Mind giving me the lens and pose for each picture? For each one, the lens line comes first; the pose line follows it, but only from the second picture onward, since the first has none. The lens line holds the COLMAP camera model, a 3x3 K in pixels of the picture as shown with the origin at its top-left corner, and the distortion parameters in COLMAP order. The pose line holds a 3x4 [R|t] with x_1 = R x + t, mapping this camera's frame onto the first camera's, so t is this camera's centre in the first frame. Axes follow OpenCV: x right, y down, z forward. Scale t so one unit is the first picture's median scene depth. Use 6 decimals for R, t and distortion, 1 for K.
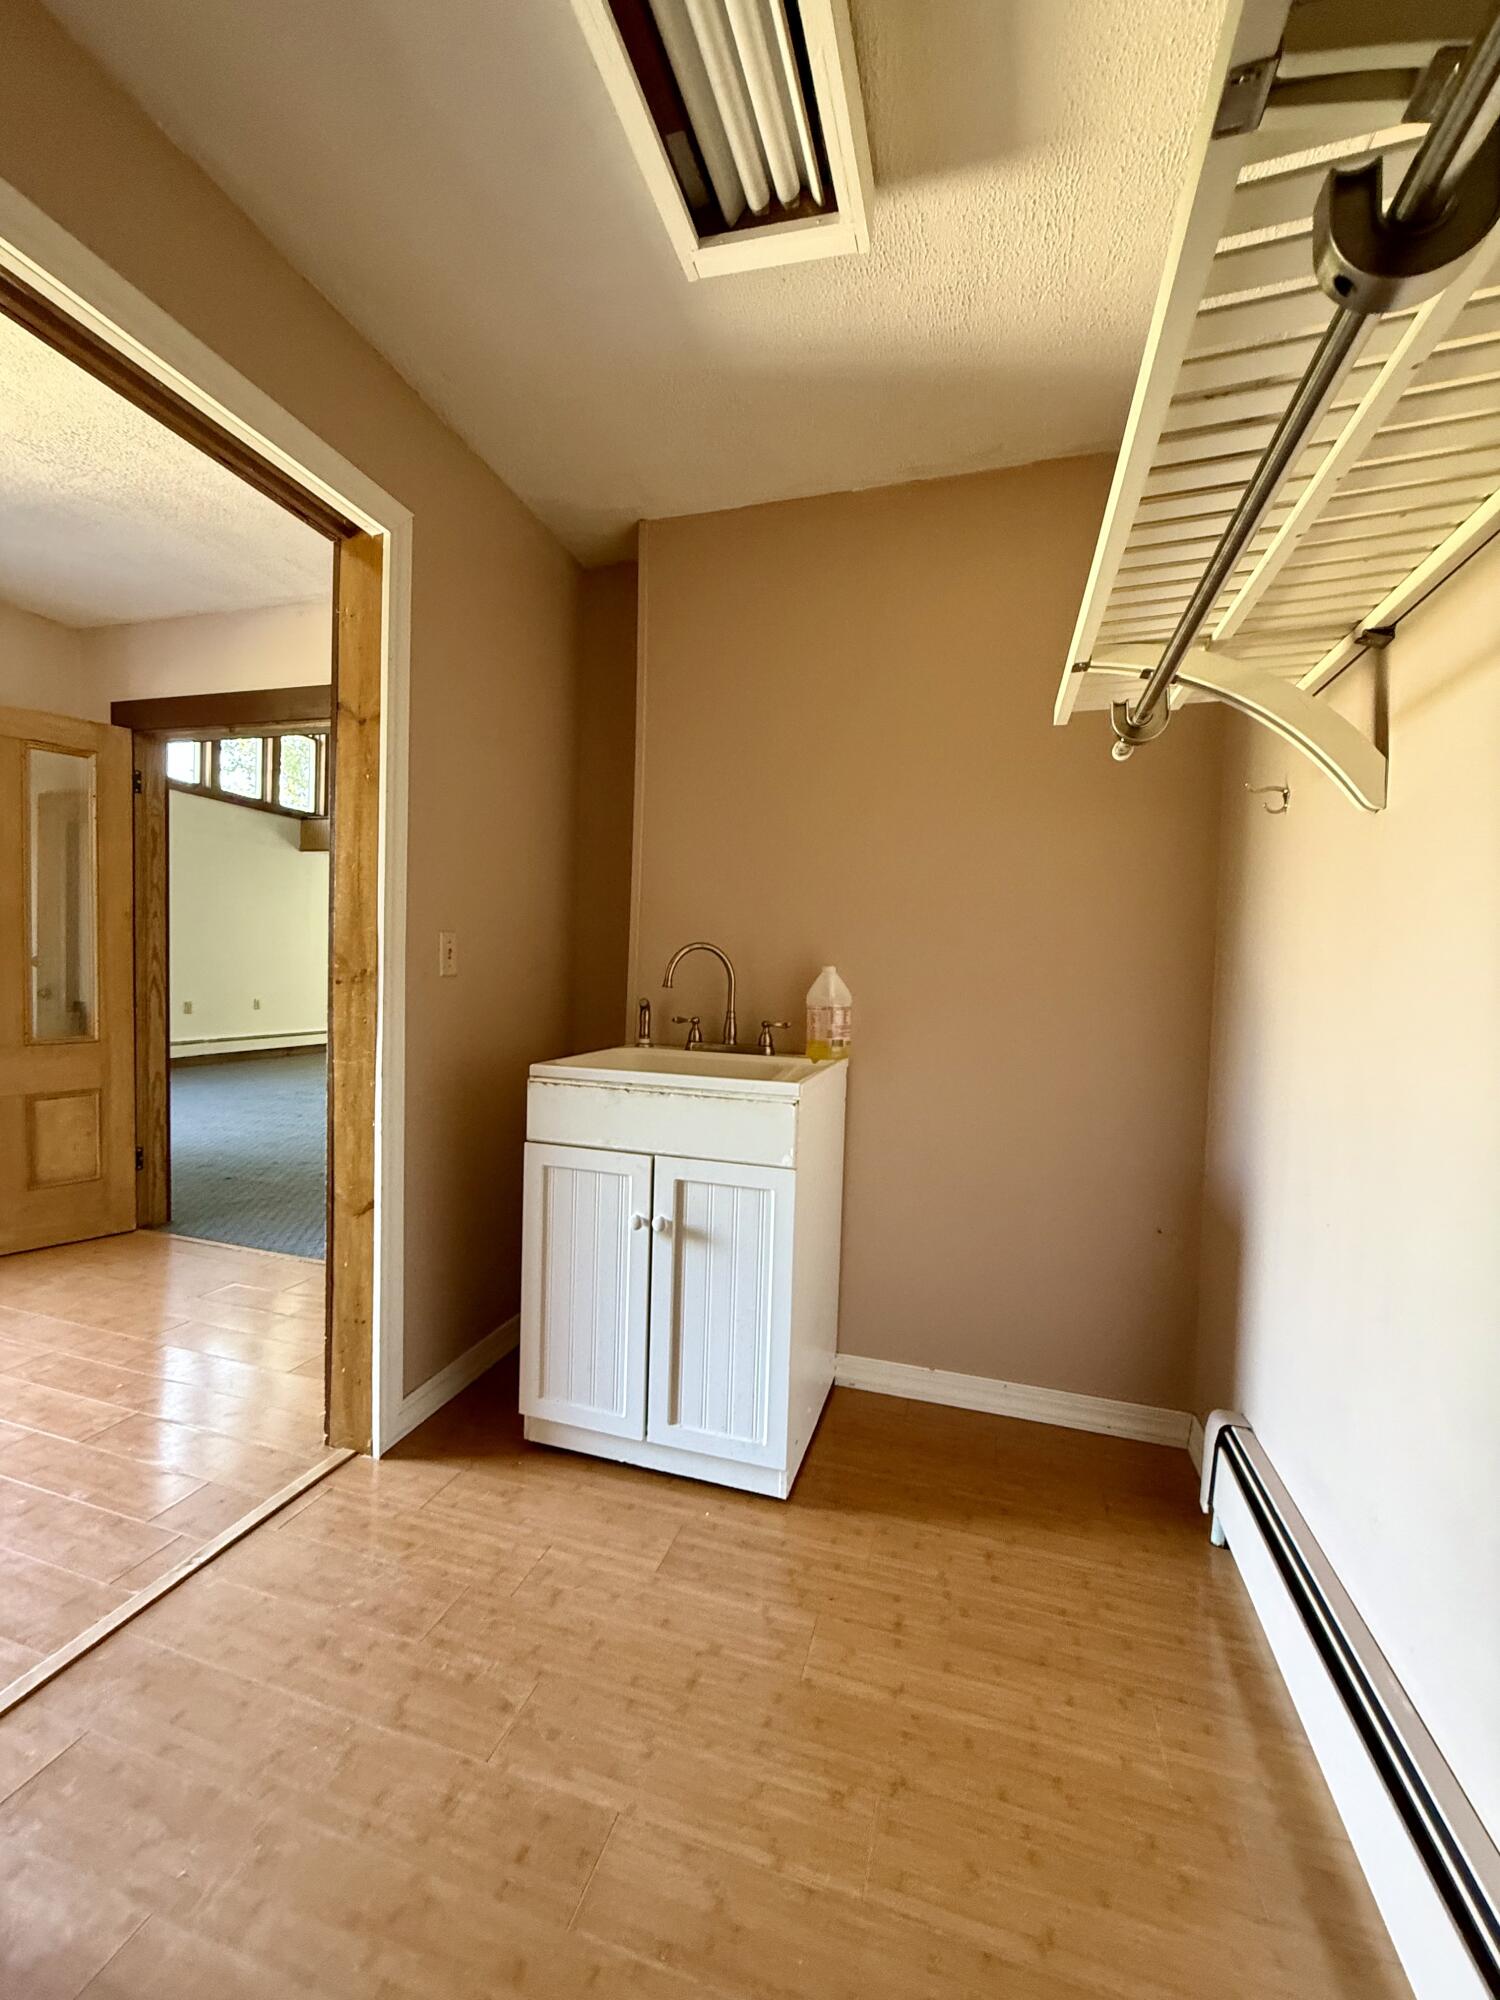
lens RADIAL K [[799.8, 0, 739.2], [0, 799.8, 997.3], [0, 0, 1]] dist [0.000216, 0.000235]
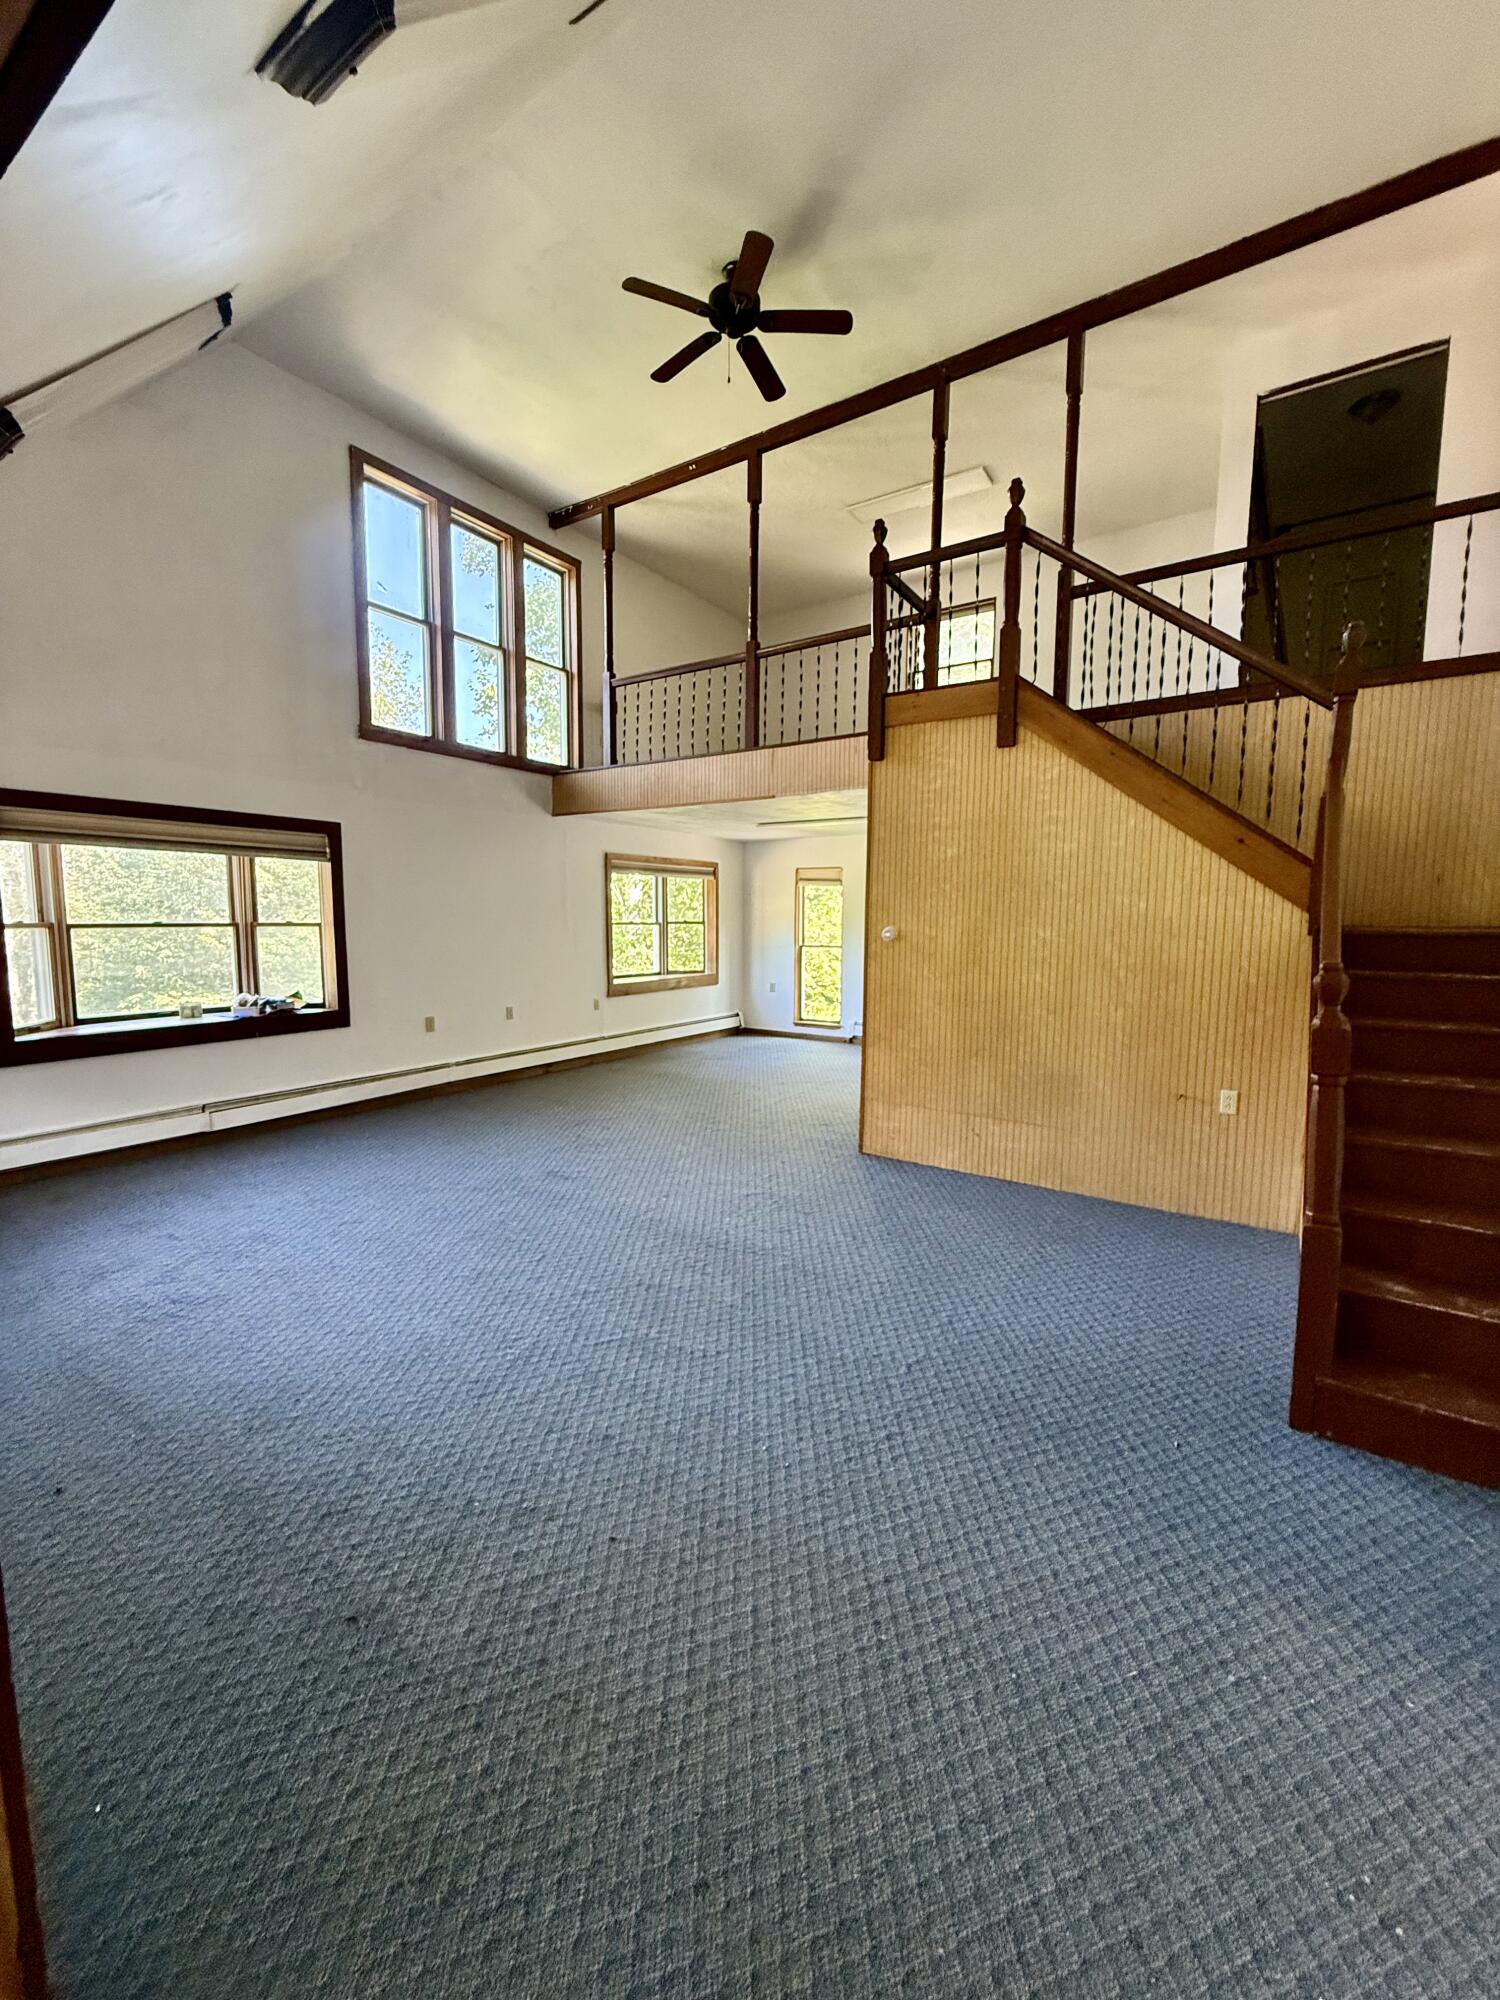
lens RADIAL K [[799.8, 0, 751.5], [0, 799.8, 997.7], [0, 0, 1]] dist [0.000216, 0.000235]
pose [[0.960483, 0.012359, -0.278066, -0.143806], [0.007804, 0.997425, 0.071288, -0.061301], [0.278231, -0.070641, 0.957913, 0.296274]]
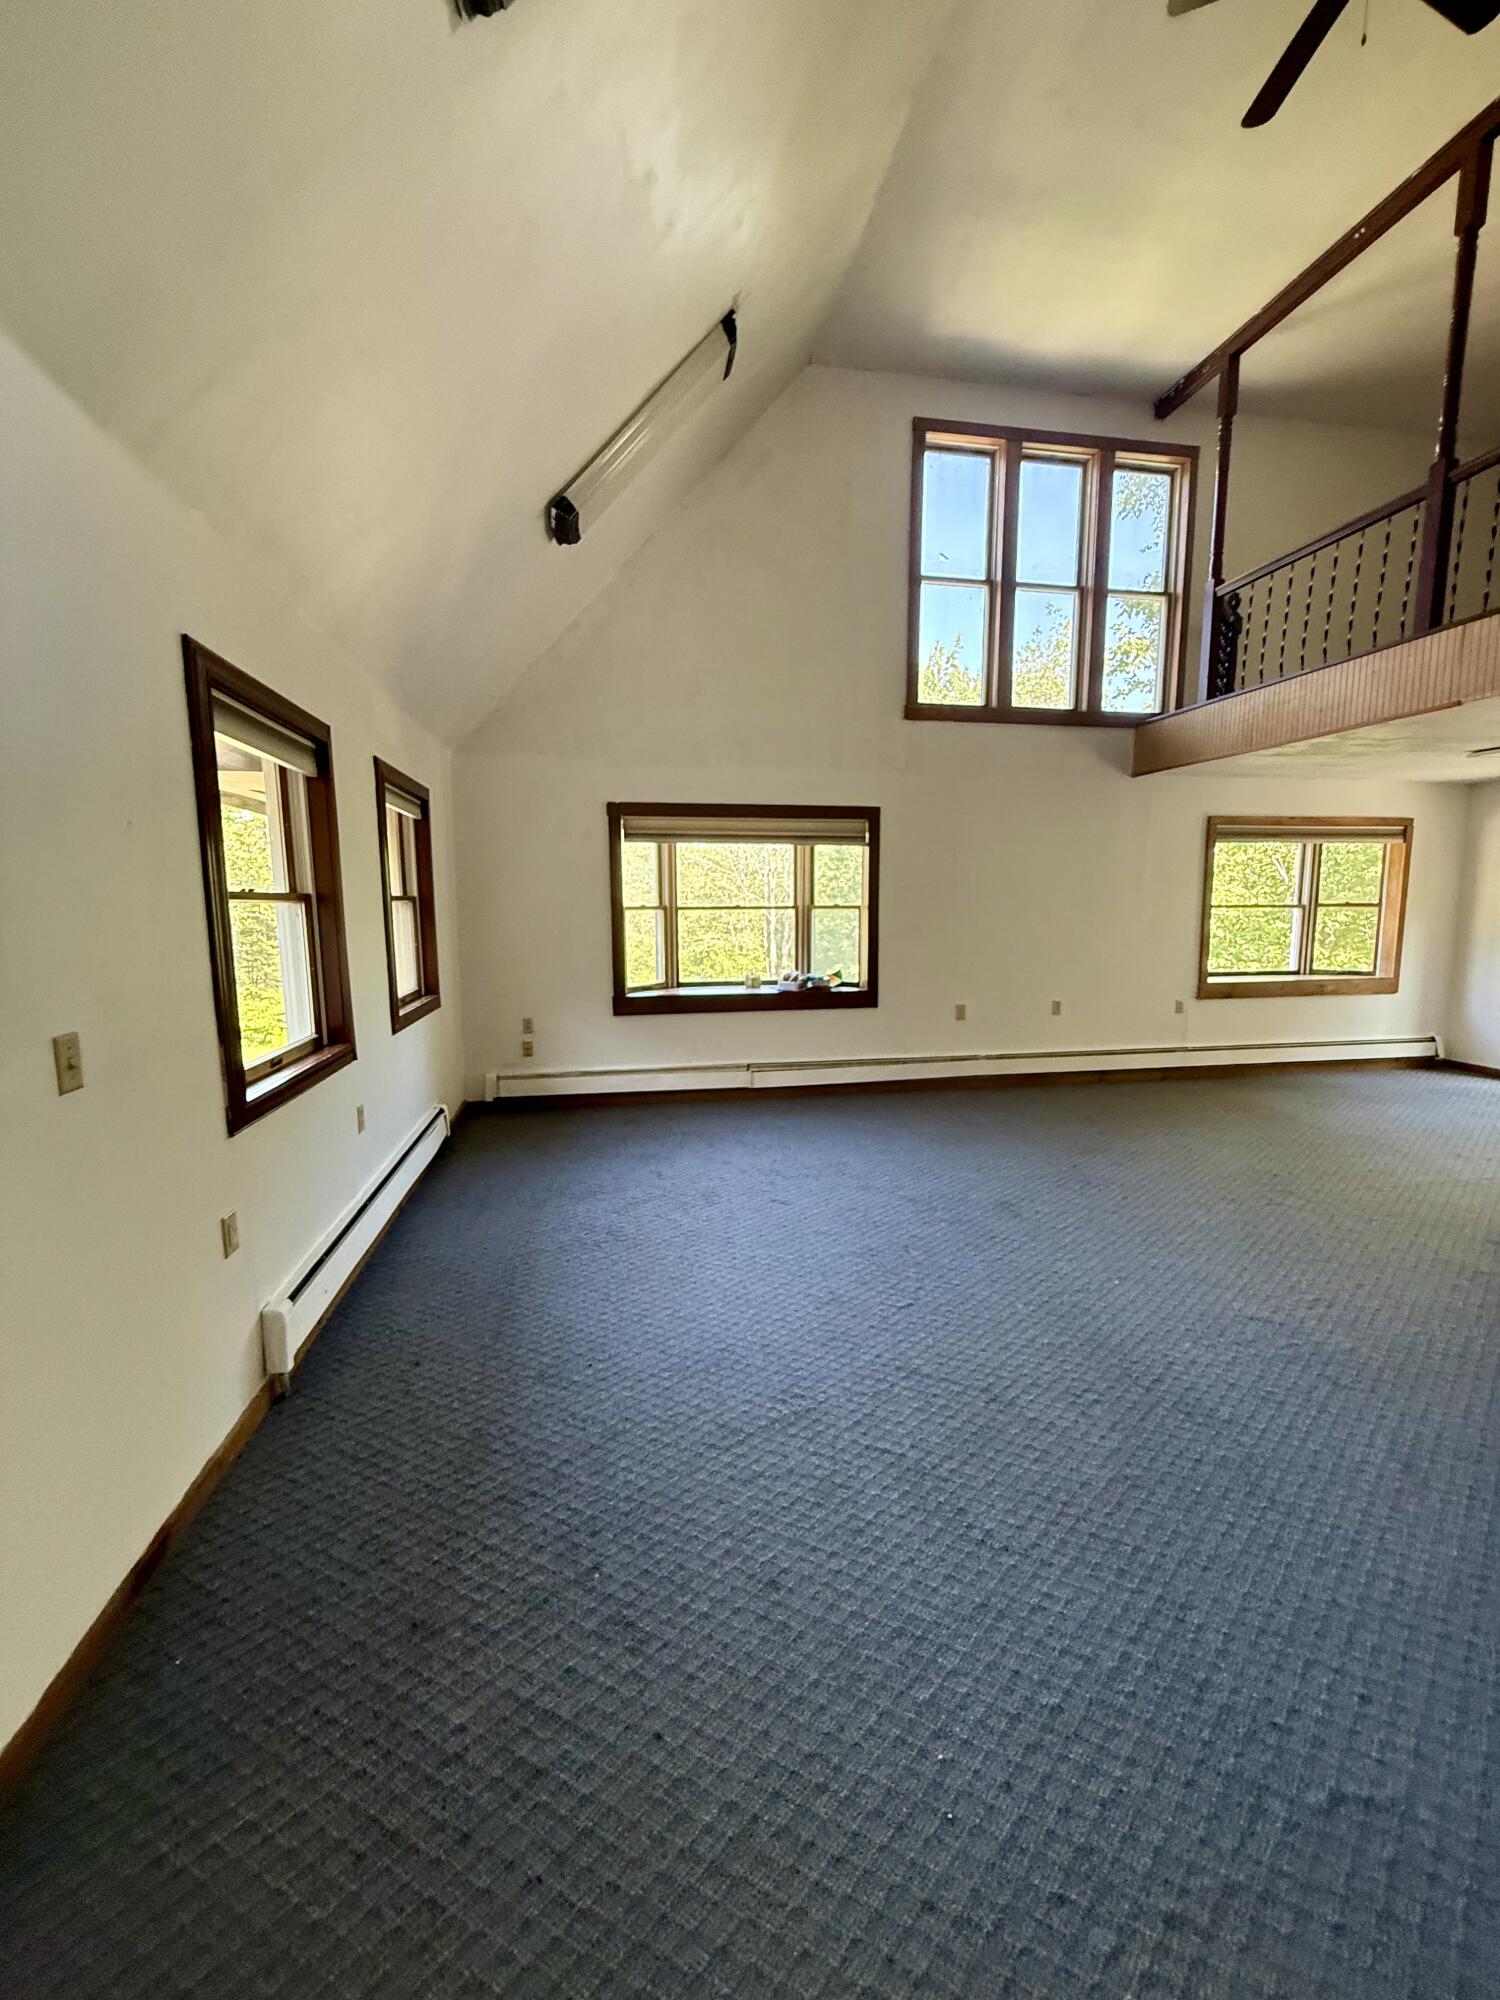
lens RADIAL K [[799.8, 0, 763.4], [0, 799.8, 996.7], [0, 0, 1]] dist [0.000216, 0.000235]
pose [[0.463095, 0.086112, -0.882115, -0.097821], [-0.009558, 0.995696, 0.092182, -0.063105], [0.886257, -0.034258, 0.461925, 0.437236]]
